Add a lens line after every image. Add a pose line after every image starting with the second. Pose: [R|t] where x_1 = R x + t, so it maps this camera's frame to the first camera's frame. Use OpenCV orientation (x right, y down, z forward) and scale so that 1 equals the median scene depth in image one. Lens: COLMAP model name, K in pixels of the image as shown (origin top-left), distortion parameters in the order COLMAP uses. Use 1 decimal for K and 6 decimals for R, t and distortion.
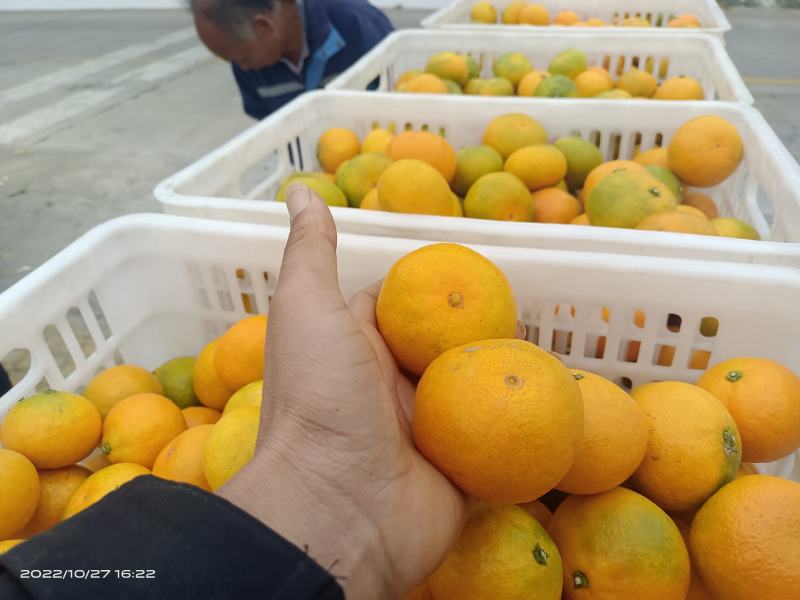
lens RADIAL K [[580.7, 0, 414.7], [0, 580.7, 300.4], [0, 0, 1]] dist [0.005403, -0.057705]
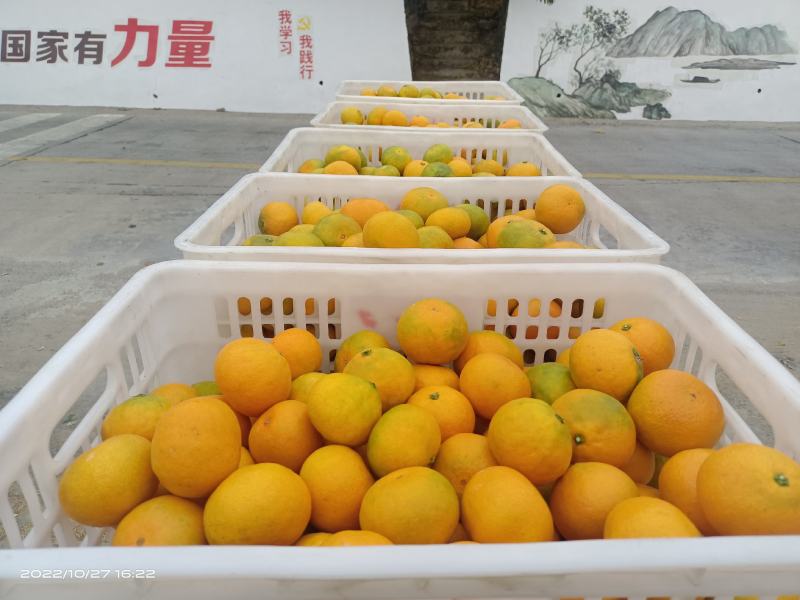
lens RADIAL K [[580.7, 0, 414.7], [0, 580.7, 300.4], [0, 0, 1]] dist [0.005403, -0.057705]
pose [[0.954057, -0.066903, 0.292061, -0.221349], [0.112299, 0.983543, -0.141537, 0.102580], [-0.277785, 0.167833, 0.945869, -0.175235]]
